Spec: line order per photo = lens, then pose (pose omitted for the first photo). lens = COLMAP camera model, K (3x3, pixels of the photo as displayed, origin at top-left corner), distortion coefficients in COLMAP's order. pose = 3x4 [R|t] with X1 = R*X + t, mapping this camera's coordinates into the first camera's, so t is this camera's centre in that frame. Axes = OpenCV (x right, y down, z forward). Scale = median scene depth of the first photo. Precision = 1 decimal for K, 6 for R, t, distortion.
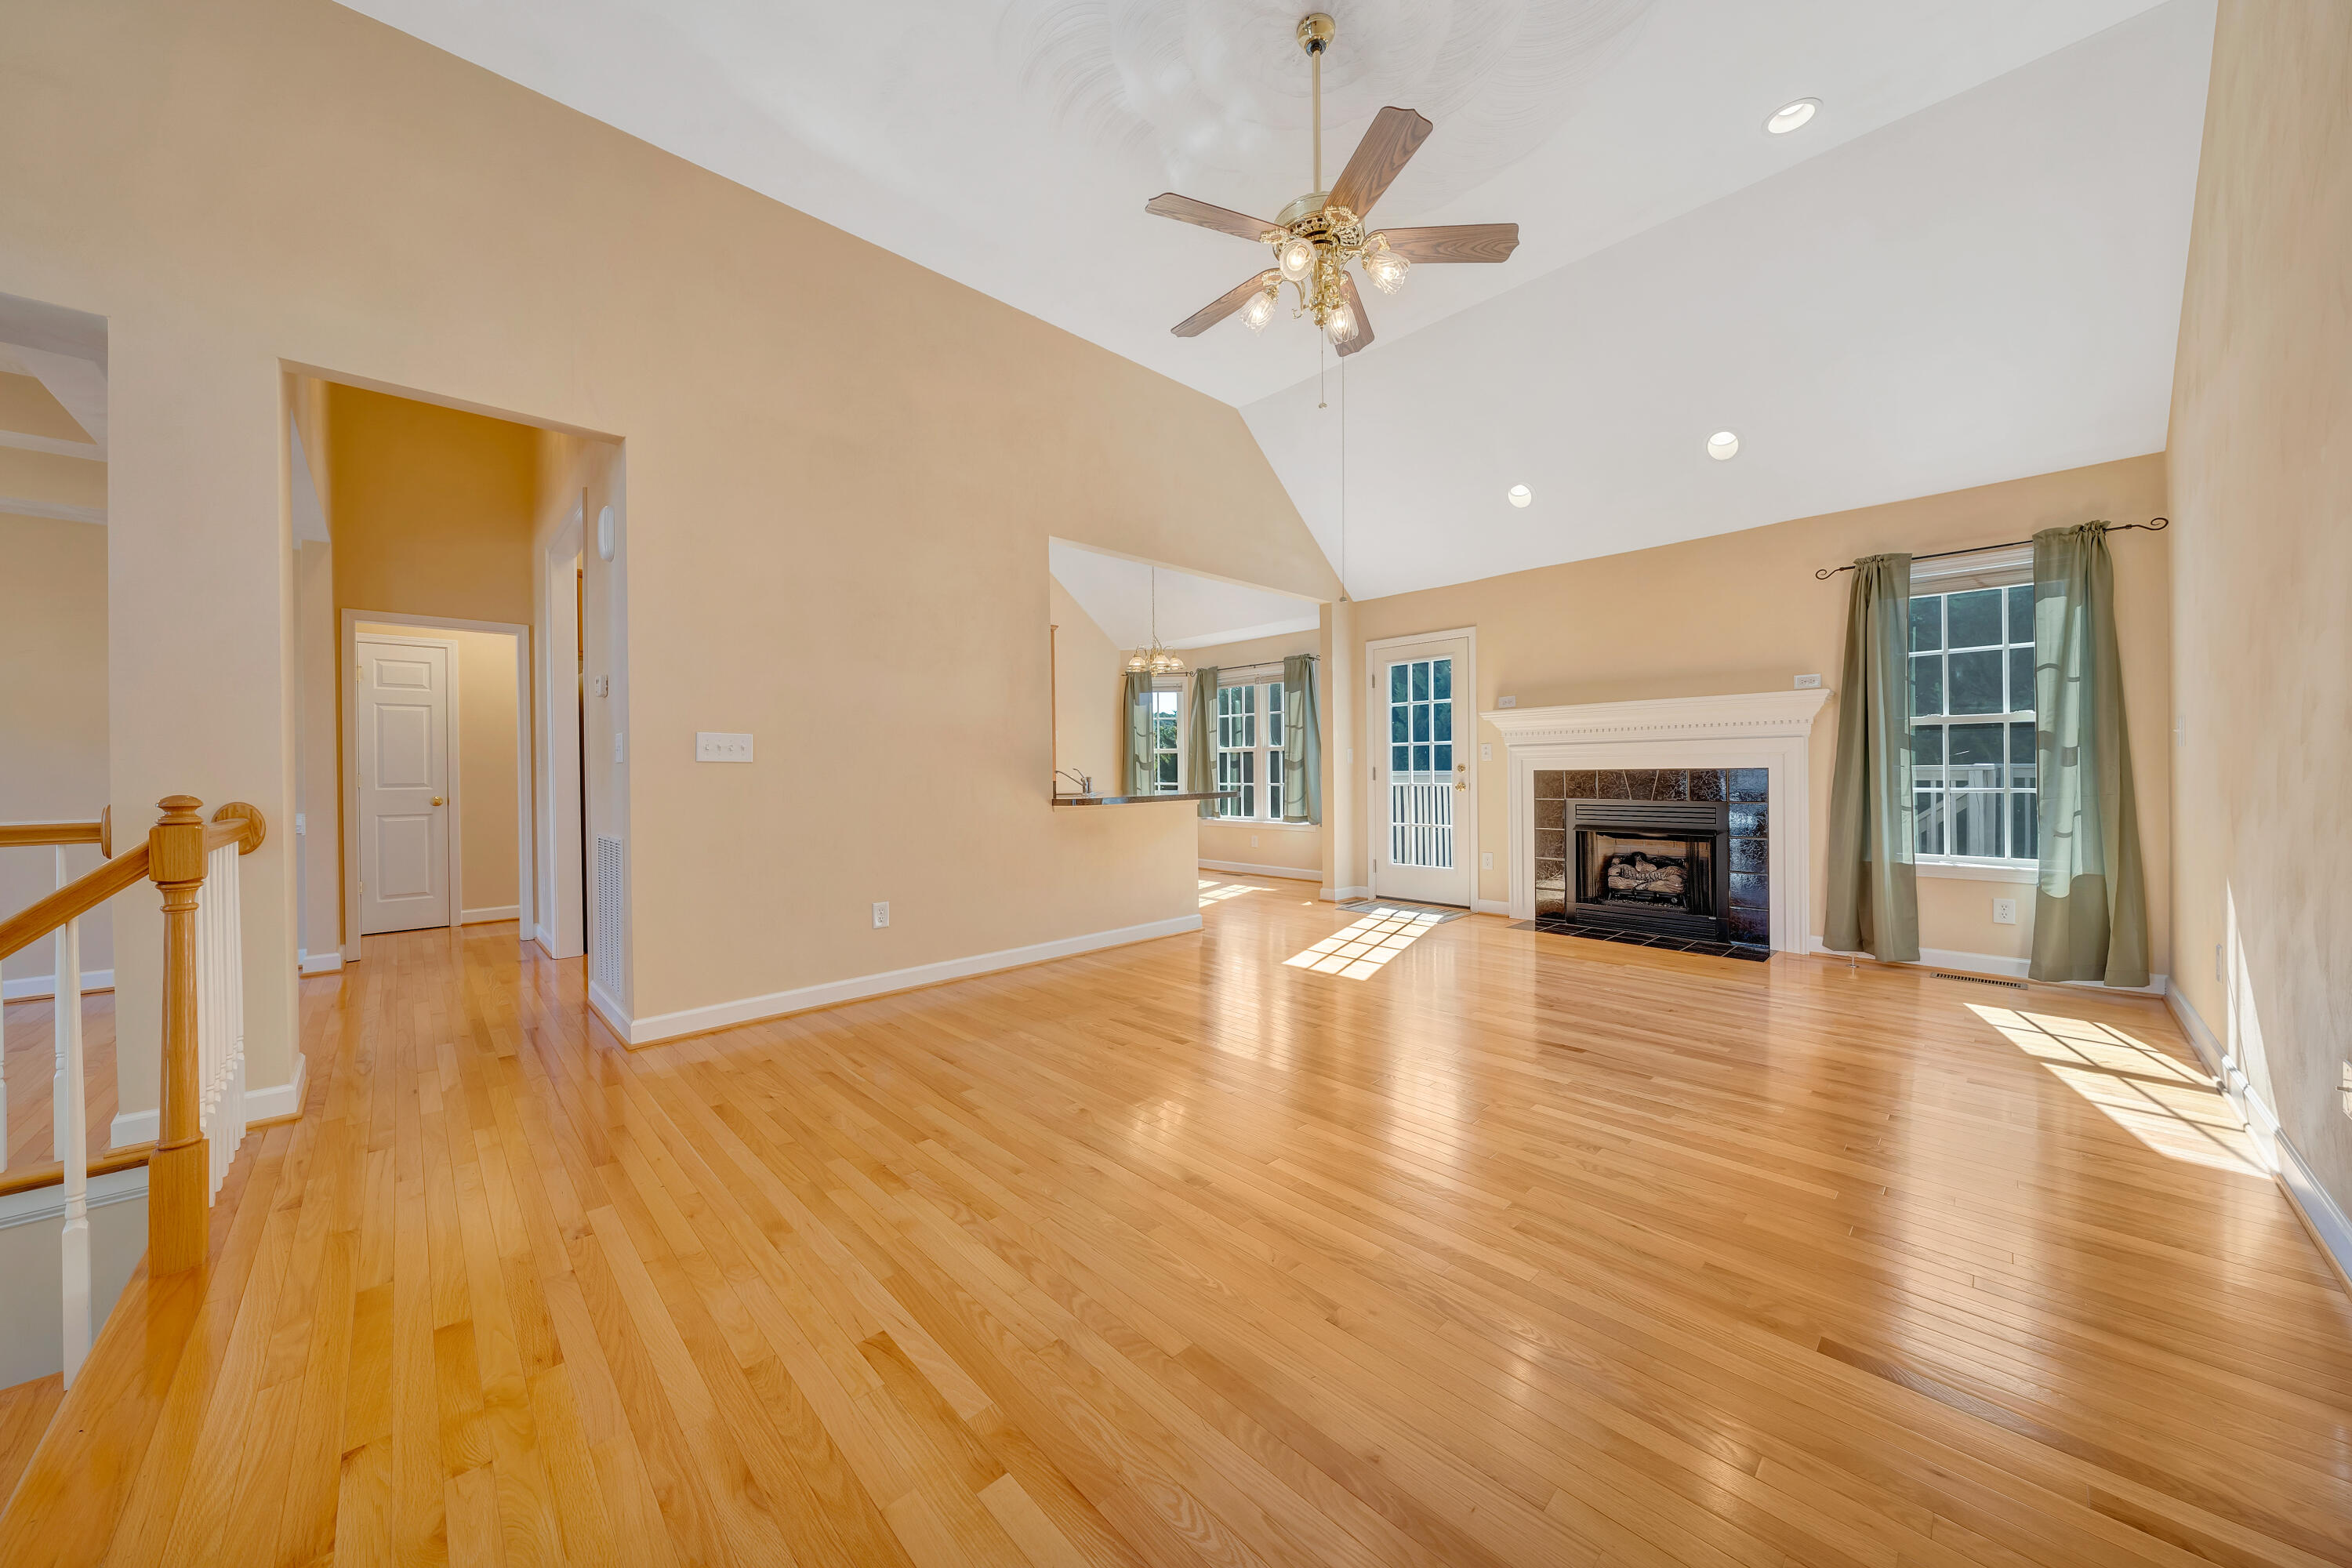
lens RADIAL K [[807.7, 0, 1187.4], [0, 807.7, 771.4], [0, 0, 1]] dist [-0.003710, 0.000250]
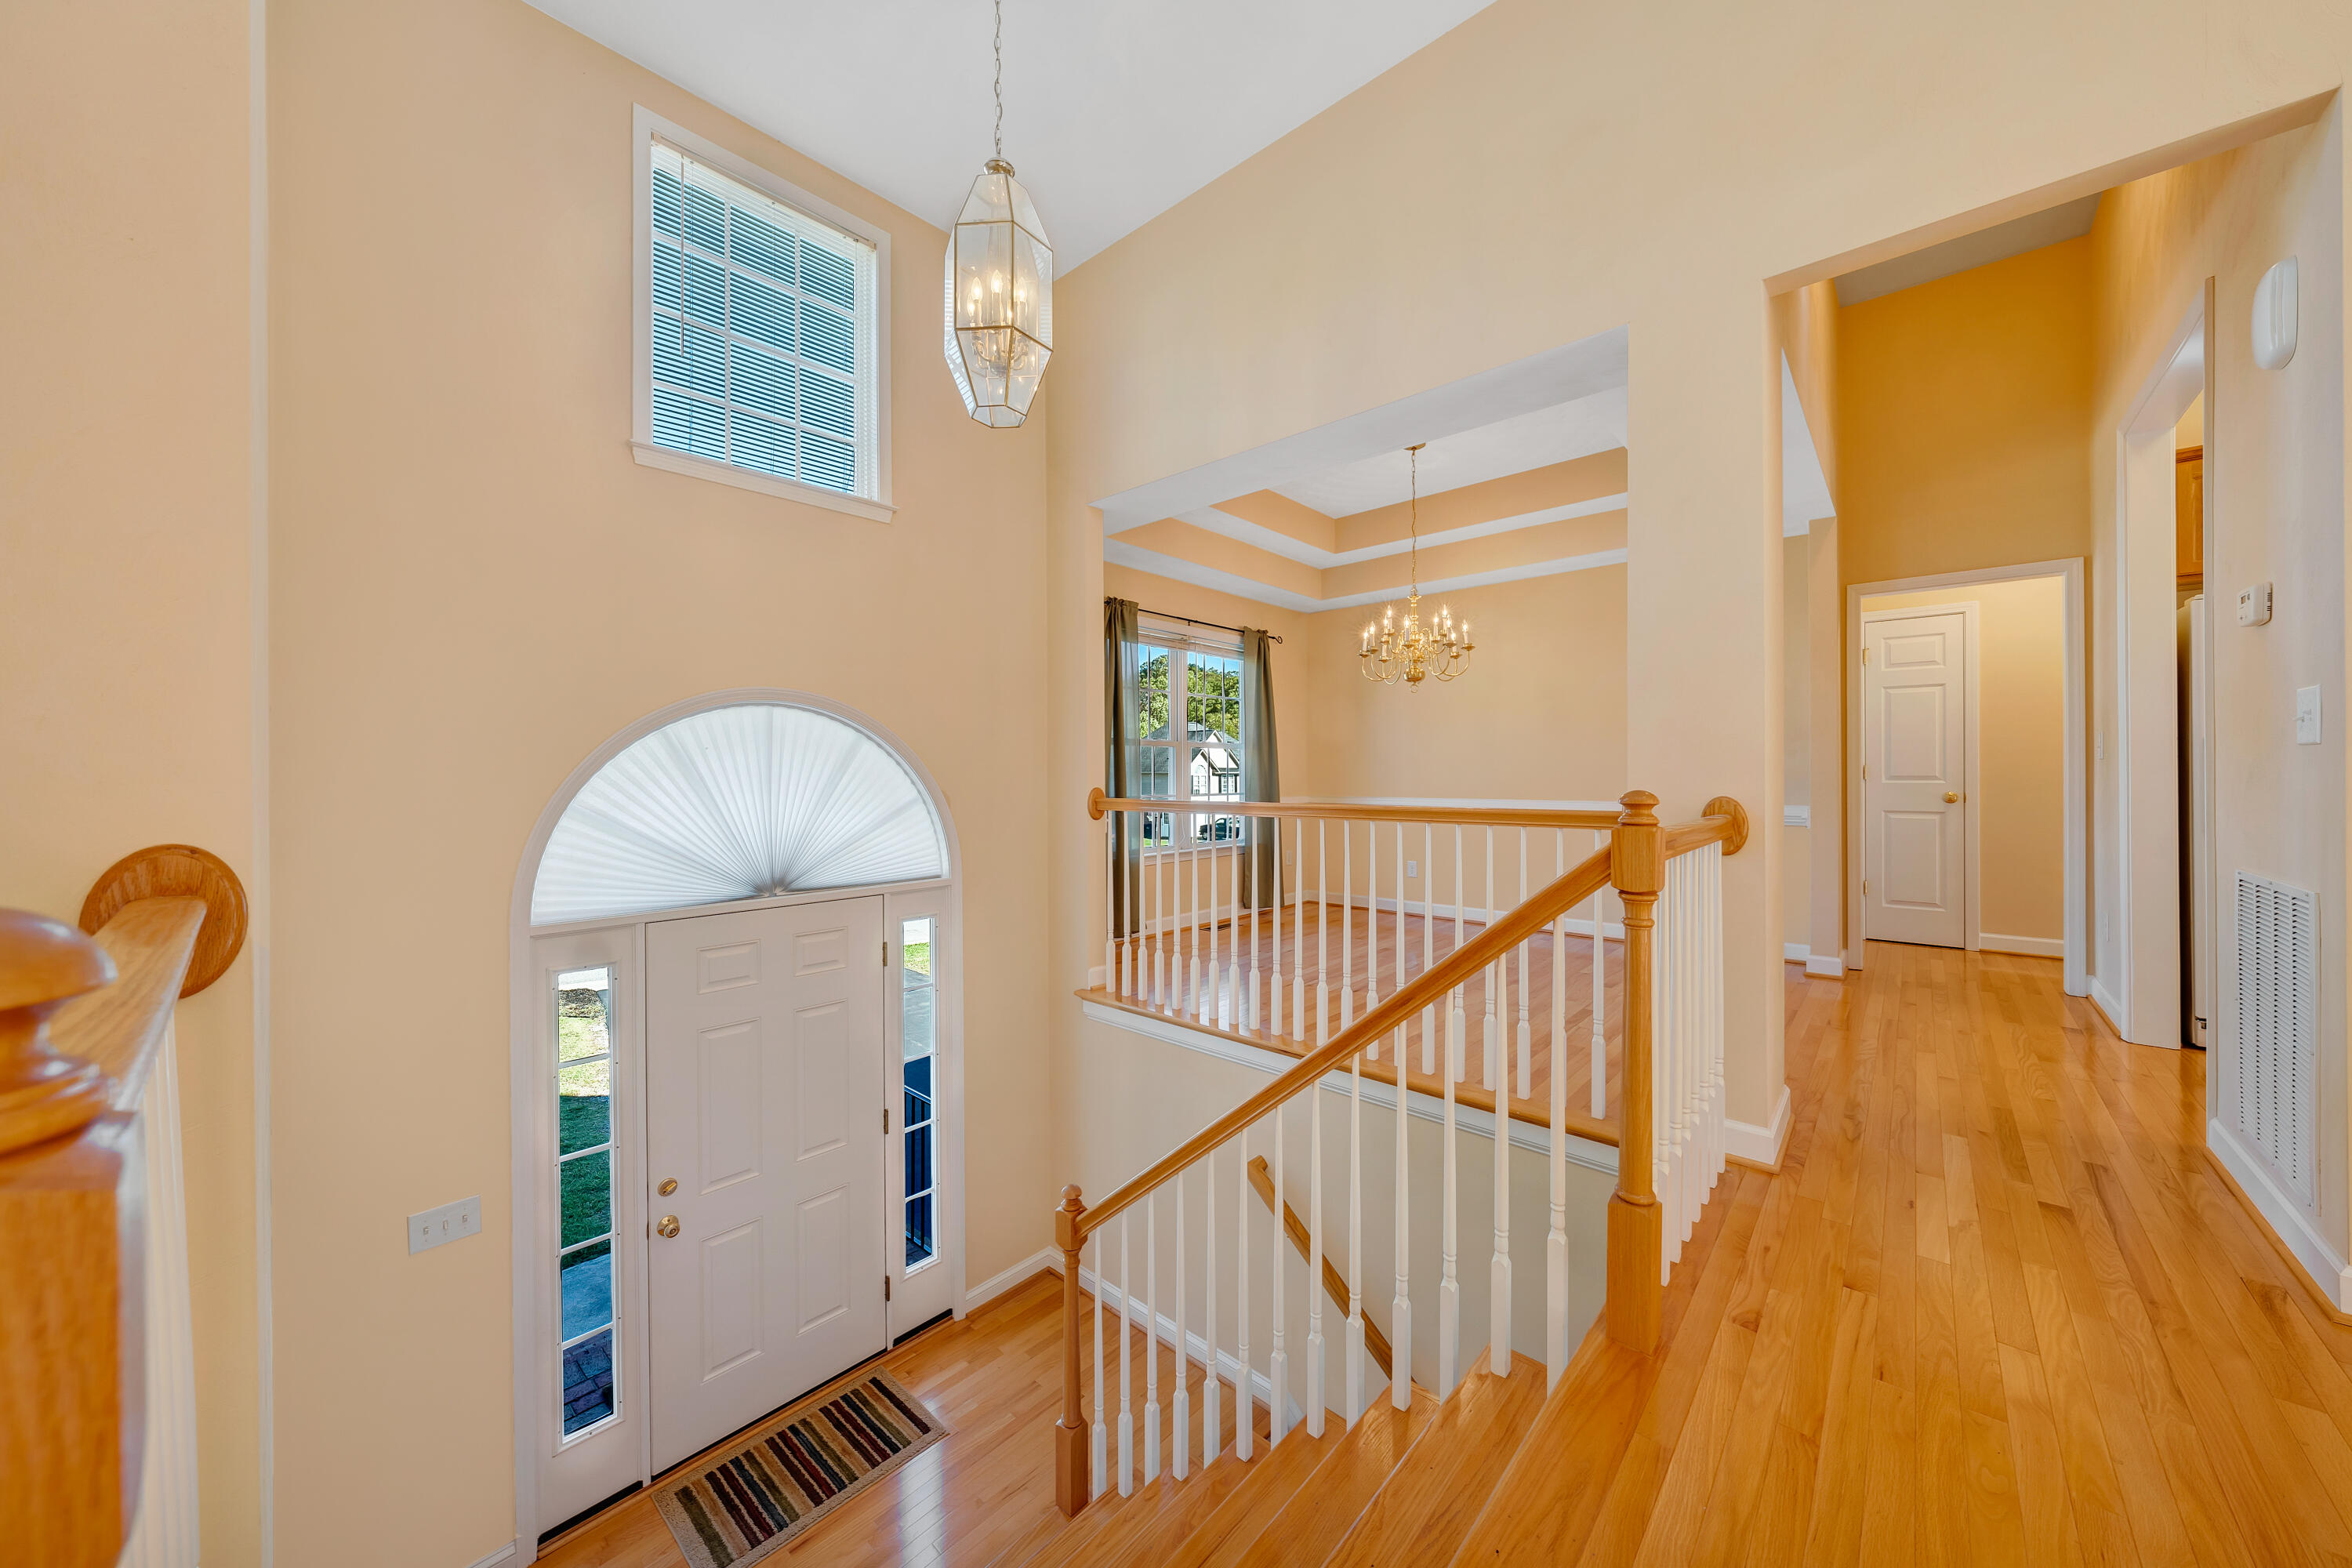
lens RADIAL K [[807.7, 0, 1172.3], [0, 807.7, 772.0], [0, 0, 1]] dist [-0.003710, 0.000250]
pose [[0.050381, 0.011732, -0.998661, -0.142331], [0.001362, 0.999929, 0.011815, -0.000427], [0.998729, -0.001955, 0.050362, 0.155344]]
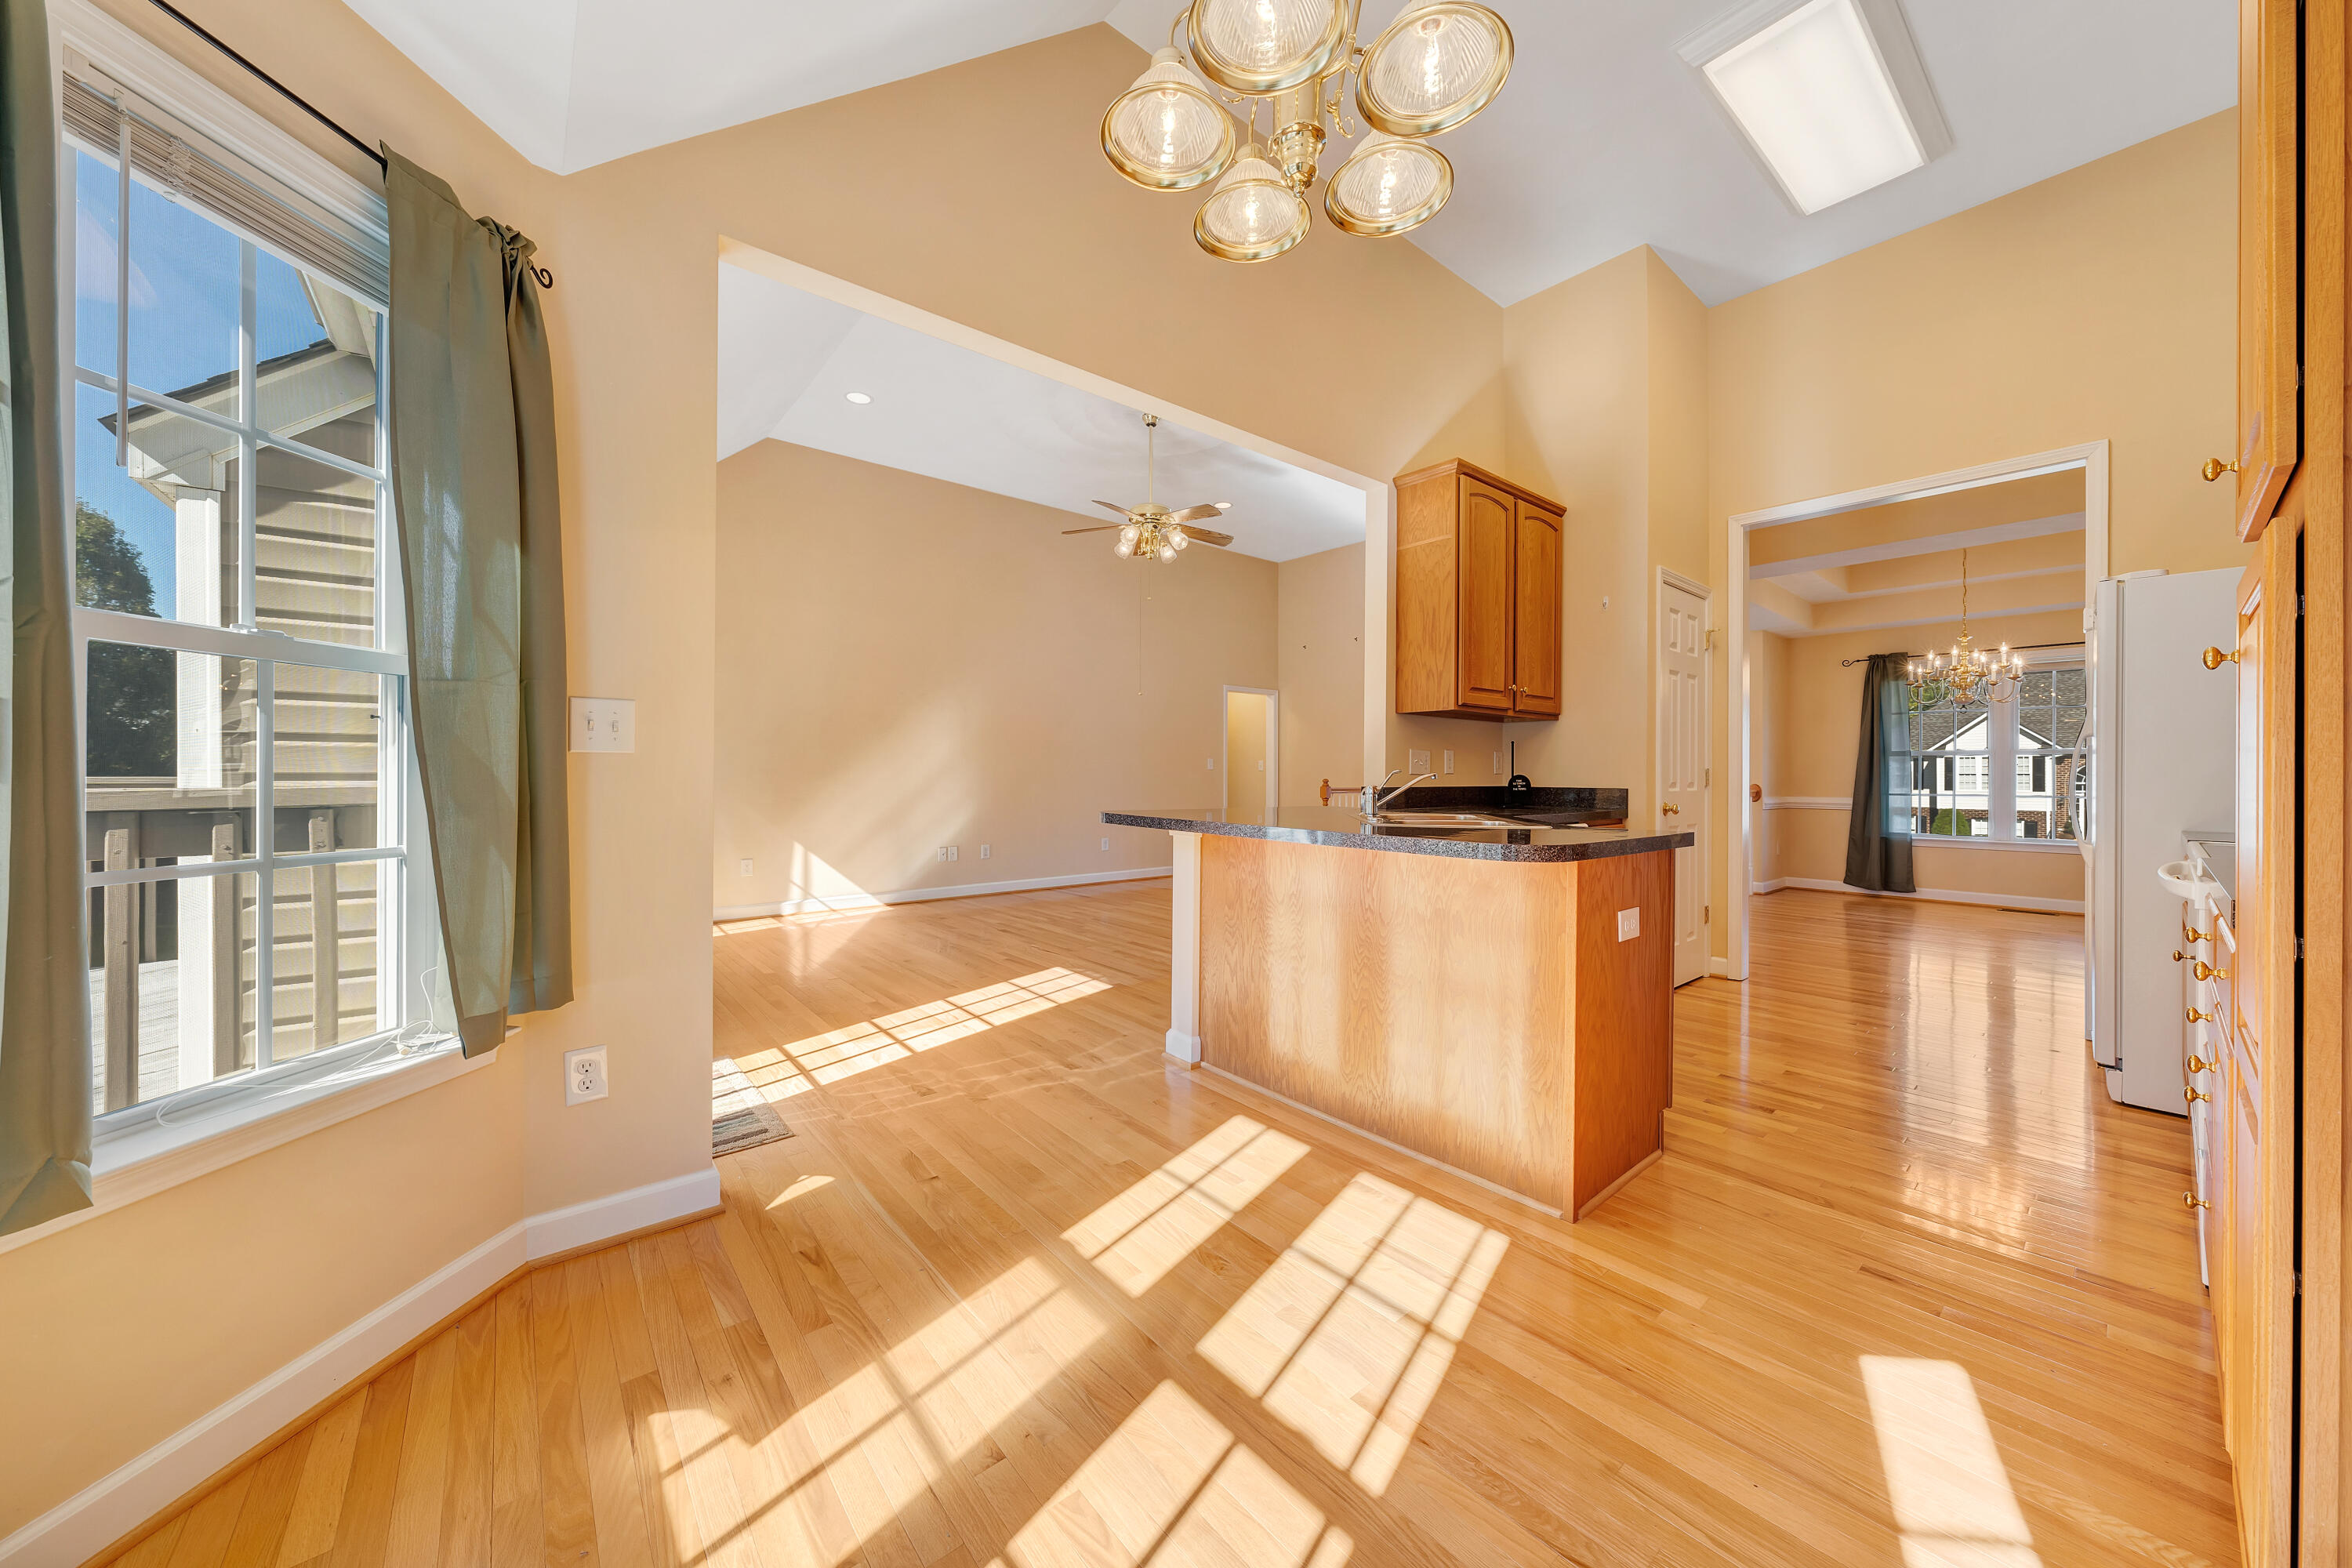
lens RADIAL K [[807.7, 0, 1180.5], [0, 807.7, 773.3], [0, 0, 1]] dist [-0.003710, 0.000250]
pose [[-0.996160, 0.006955, 0.087277, -0.043814], [0.006888, 0.999976, -0.001064, -0.002709], [-0.087282, -0.000459, -0.996184, 1.645824]]
